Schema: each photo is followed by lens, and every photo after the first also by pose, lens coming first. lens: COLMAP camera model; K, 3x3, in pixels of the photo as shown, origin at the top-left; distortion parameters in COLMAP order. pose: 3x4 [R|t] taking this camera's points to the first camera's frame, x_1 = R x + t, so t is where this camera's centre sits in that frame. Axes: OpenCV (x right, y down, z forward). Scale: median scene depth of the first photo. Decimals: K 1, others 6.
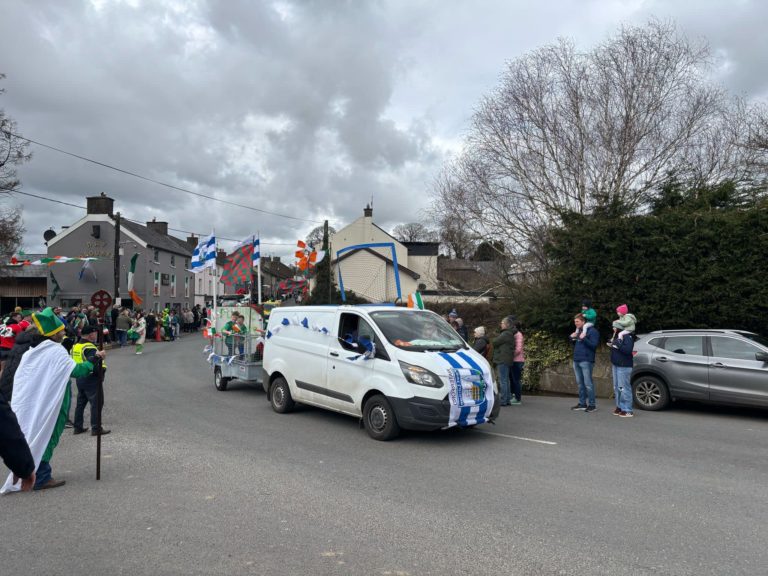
lens RADIAL K [[549.2, 0, 384.0], [0, 549.2, 288.0], [0, 0, 1]] dist [0.070000, -0.098230]
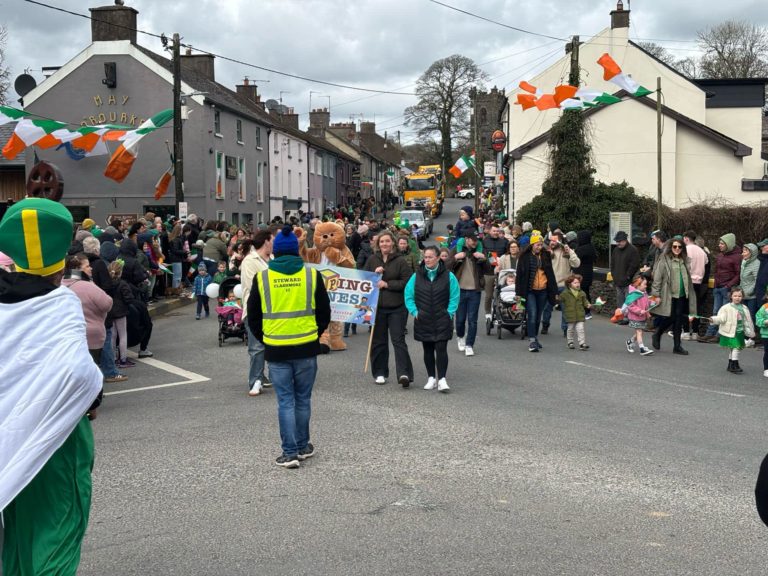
lens RADIAL K [[1092.3, 0, 375.3], [0, 1092.3, 288.9], [0, 0, 1]] dist [0.086429, -0.029963]
pose [[0.988504, 0.000624, -0.151192, -0.112881], [0.013700, 0.995508, 0.093681, 0.003372], [0.150571, -0.094676, 0.984055, 0.009579]]
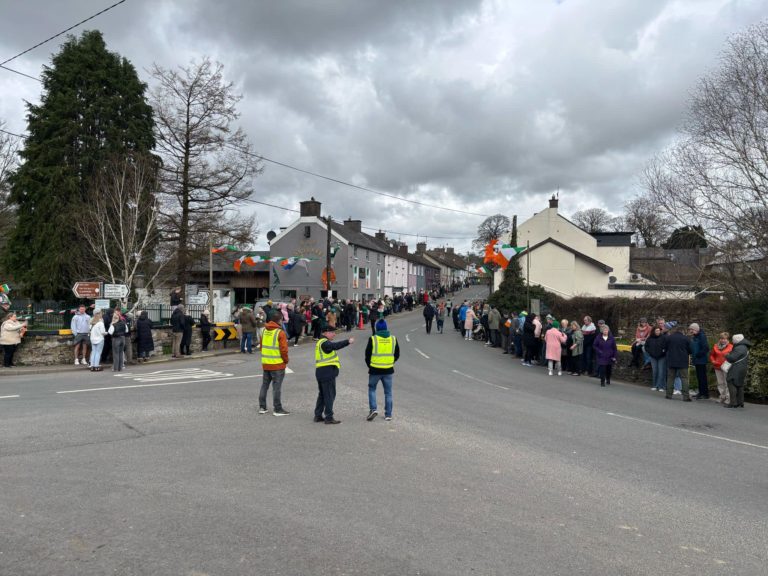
lens RADIAL K [[549.2, 0, 384.0], [0, 549.2, 288.0], [0, 0, 1]] dist [0.070000, -0.098230]
pose [[0.954831, 0.008295, -0.297034, -0.027664], [-0.002231, 0.999782, 0.020748, -0.008827], [0.297142, -0.019148, 0.954641, -0.037127]]
